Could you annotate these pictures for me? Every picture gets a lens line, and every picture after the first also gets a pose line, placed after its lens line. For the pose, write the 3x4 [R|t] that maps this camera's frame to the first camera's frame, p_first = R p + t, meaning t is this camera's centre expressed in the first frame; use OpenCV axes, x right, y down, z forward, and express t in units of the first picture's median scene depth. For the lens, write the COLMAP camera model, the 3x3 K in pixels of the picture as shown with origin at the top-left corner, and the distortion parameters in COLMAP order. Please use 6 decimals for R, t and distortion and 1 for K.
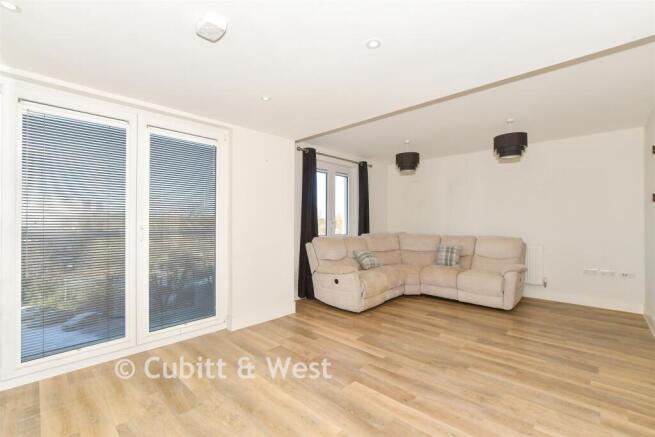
lens RADIAL K [[292.9, 0, 328.5], [0, 292.9, 221.5], [0, 0, 1]] dist [0.000398, 0.000478]
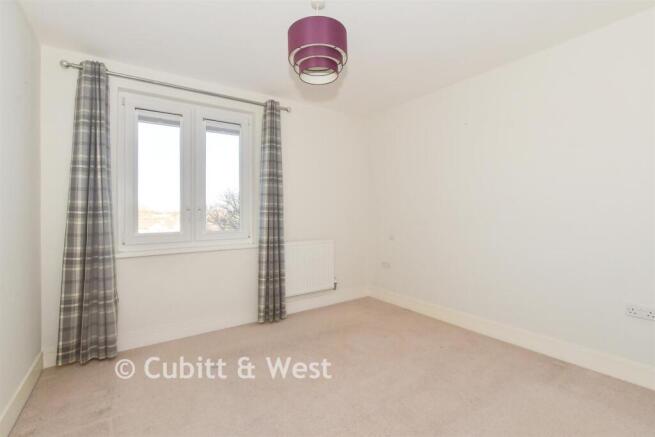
lens RADIAL K [[308.9, 0, 317.4], [0, 308.9, 216.1], [0, 0, 1]] dist [-0.000020, 0.000002]
pose [[0.970895, 0.001791, -0.239498, 0.564197], [0.001212, 0.999922, 0.012393, 0.008407], [0.239502, -0.012323, 0.970818, 0.737745]]
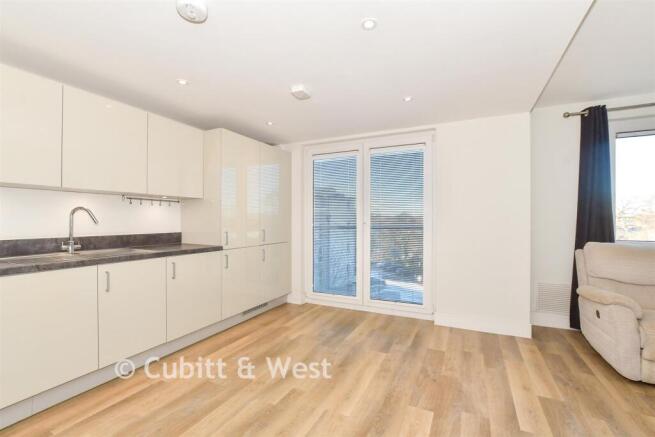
lens RADIAL K [[292.9, 0, 328.5], [0, 292.9, 221.5], [0, 0, 1]] dist [0.000398, 0.000478]
pose [[0.306971, 0.002683, -0.951715, 0.490366], [0.002018, 0.999992, 0.003470, 0.005078], [0.951717, -0.002986, 0.306963, 0.296699]]
